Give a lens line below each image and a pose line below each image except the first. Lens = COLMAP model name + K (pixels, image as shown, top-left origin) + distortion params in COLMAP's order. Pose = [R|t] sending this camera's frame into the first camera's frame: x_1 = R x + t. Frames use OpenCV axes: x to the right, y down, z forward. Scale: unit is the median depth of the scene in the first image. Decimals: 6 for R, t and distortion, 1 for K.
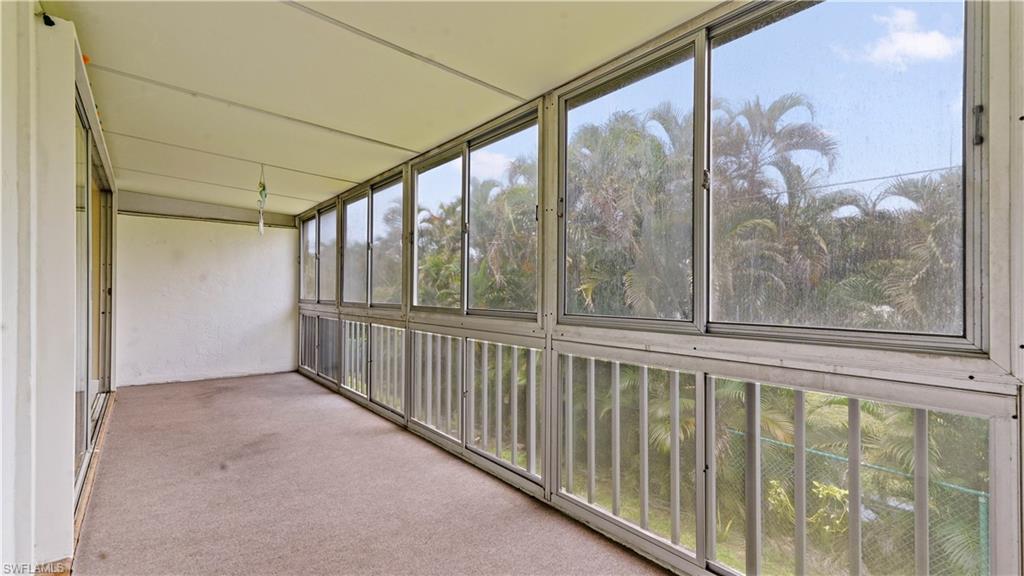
lens RADIAL K [[385.7, 0, 512.0], [0, 385.7, 288.0], [0, 0, 1]] dist [-0.034307, 0.000037]
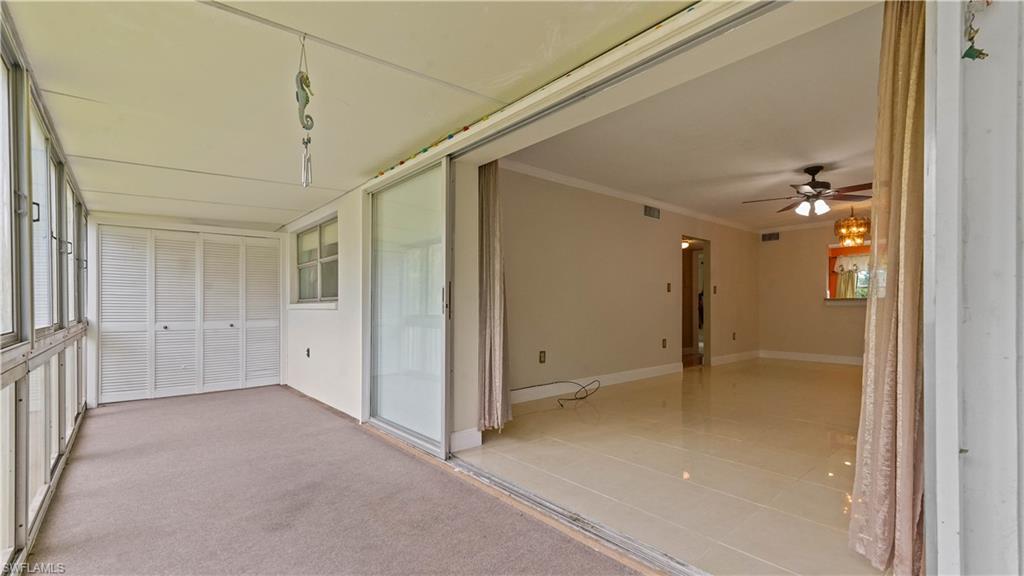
lens RADIAL K [[445.3, 0, 510.7], [0, 445.3, 300.1], [0, 0, 1]] dist [0.017350, -0.000338]
pose [[-0.999065, -0.000802, 0.043216, -1.027322], [-0.001433, 0.999893, -0.014567, 0.009912], [-0.043199, -0.014615, -0.998960, 1.691762]]
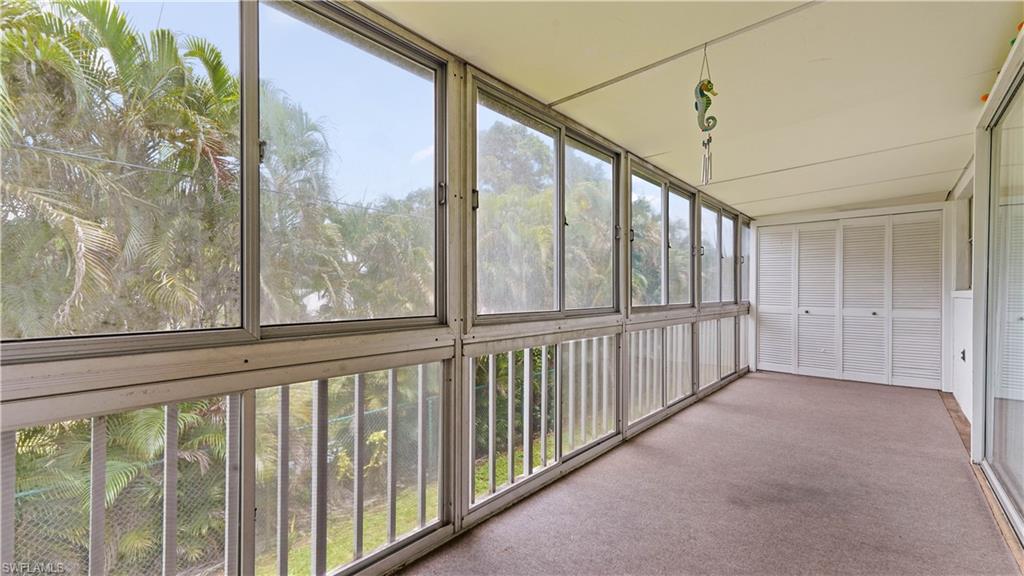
lens RADIAL K [[433.5, 0, 512.0], [0, 433.5, 288.0], [0, 0, 1]] dist [0.026158, -0.000070]
pose [[-0.109041, -0.000246, 0.994037, -1.334369], [-0.006607, 0.999978, -0.000477, 0.000826], [-0.994015, -0.006619, -0.109040, 1.445270]]
